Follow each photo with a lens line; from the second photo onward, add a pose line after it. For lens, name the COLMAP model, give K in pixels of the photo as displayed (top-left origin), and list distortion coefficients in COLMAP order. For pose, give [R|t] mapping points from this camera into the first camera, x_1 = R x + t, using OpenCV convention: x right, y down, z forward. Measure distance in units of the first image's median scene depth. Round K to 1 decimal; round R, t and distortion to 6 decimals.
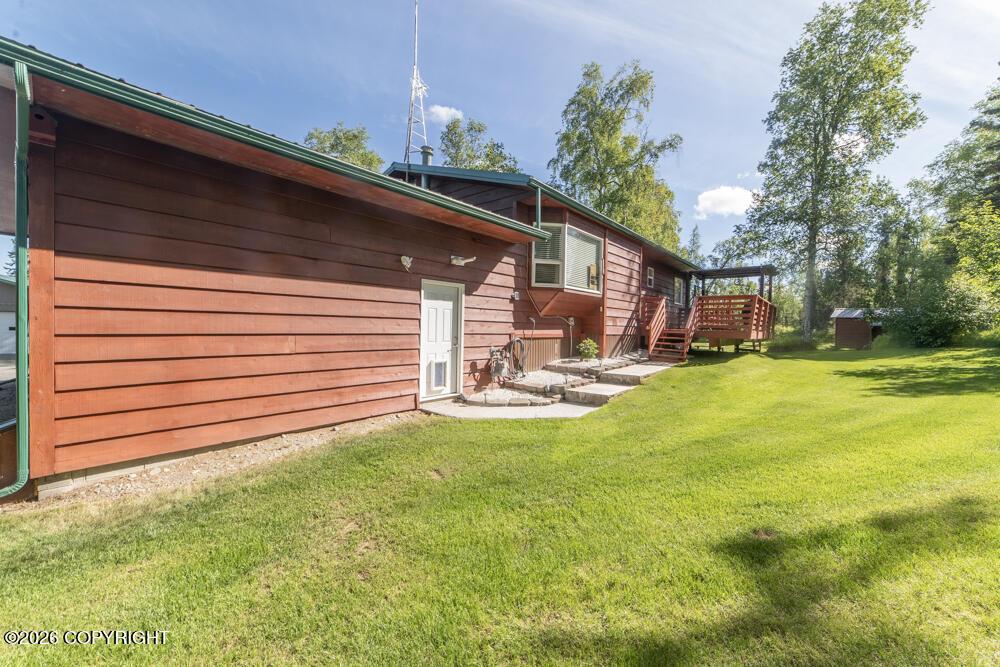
lens RADIAL K [[389.7, 0, 504.5], [0, 389.7, 331.1], [0, 0, 1]] dist [-0.020924, 0.010917]
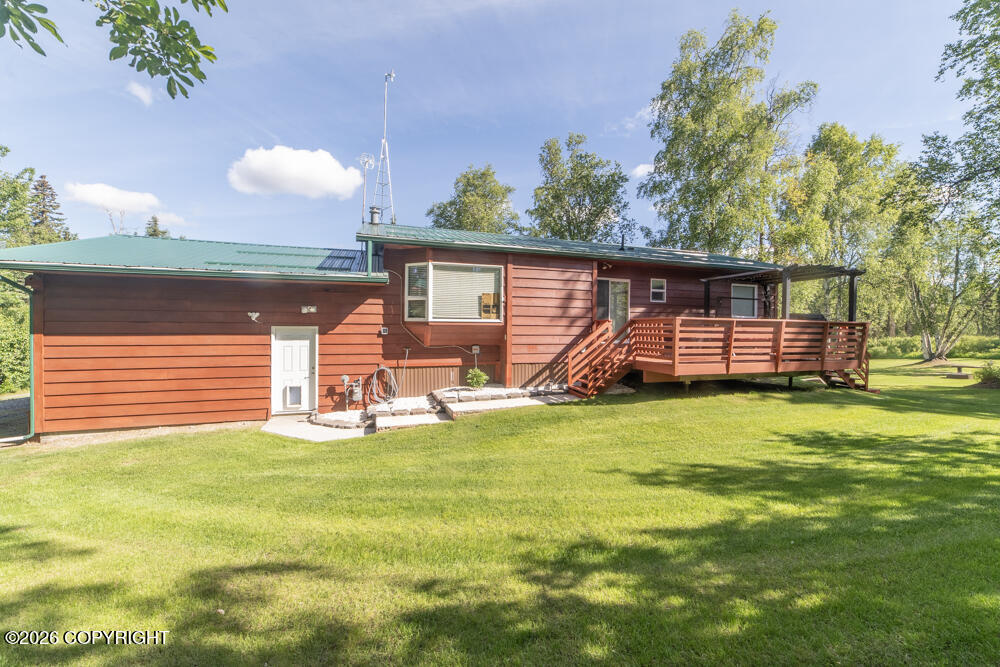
lens RADIAL K [[389.7, 0, 504.5], [0, 389.7, 331.1], [0, 0, 1]] dist [-0.020924, 0.010917]
pose [[0.842345, -0.021295, -0.538518, 0.977693], [0.008833, 0.999630, -0.025712, -0.058397], [0.538867, 0.016902, 0.842221, 0.223256]]
